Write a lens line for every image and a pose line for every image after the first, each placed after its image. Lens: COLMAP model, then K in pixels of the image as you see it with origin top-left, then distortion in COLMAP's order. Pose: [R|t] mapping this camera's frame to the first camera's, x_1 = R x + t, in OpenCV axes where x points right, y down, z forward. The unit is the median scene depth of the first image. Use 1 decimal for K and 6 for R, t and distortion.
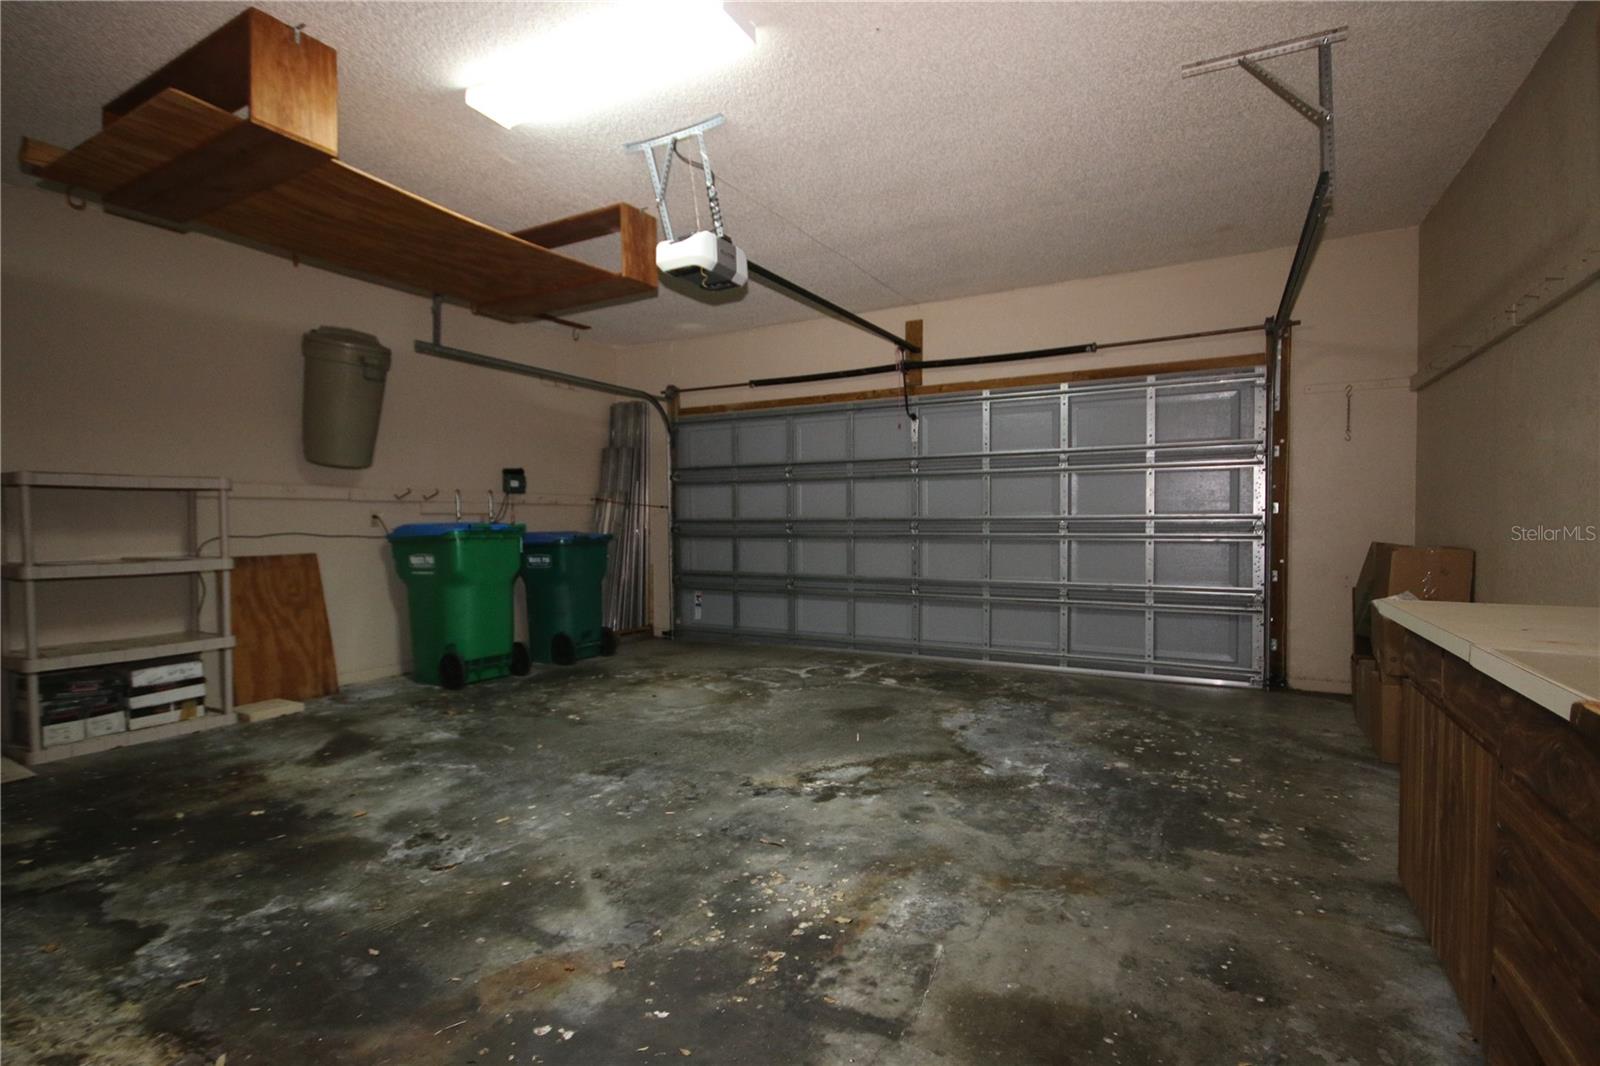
lens RADIAL K [[772.4, 0, 790.7], [0, 772.4, 540.6], [0, 0, 1]] dist [0.003882, -0.005911]
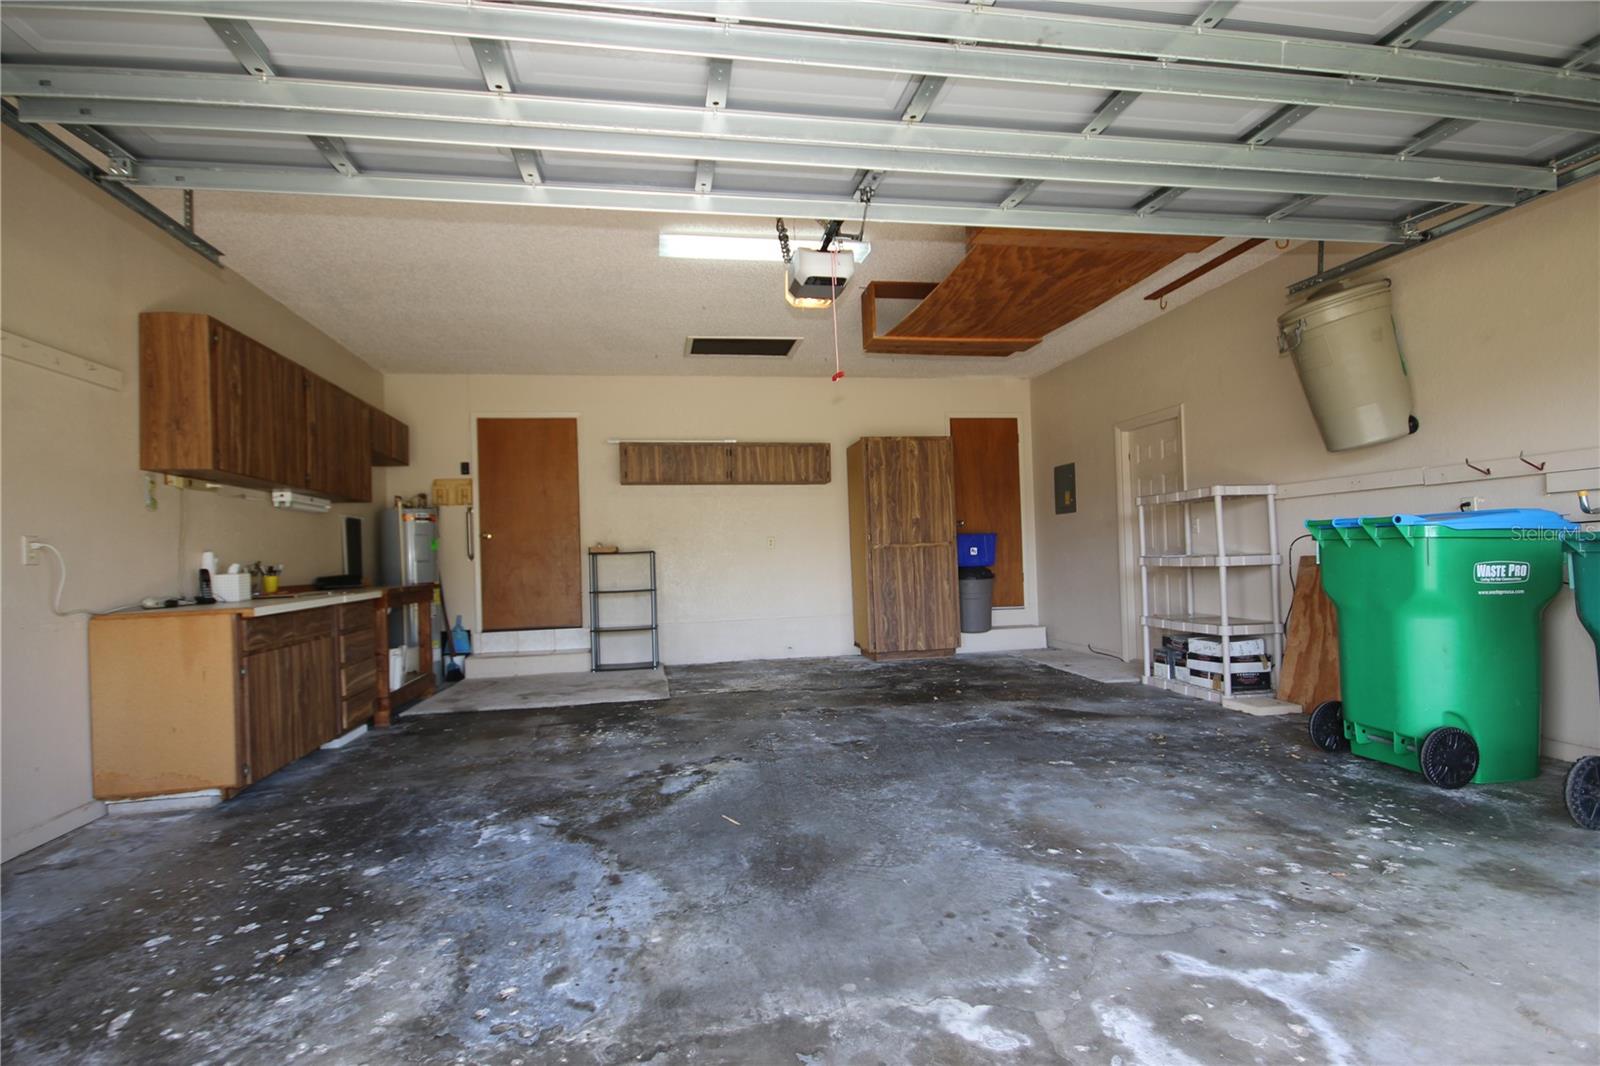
lens RADIAL K [[772.4, 0, 790.7], [0, 772.4, 540.6], [0, 0, 1]] dist [0.003882, -0.005911]
pose [[-0.779630, 0.020154, -0.625916, 0.587463], [0.024126, 0.999707, 0.002138, -0.022035], [0.625775, -0.013434, -0.779888, 1.881077]]
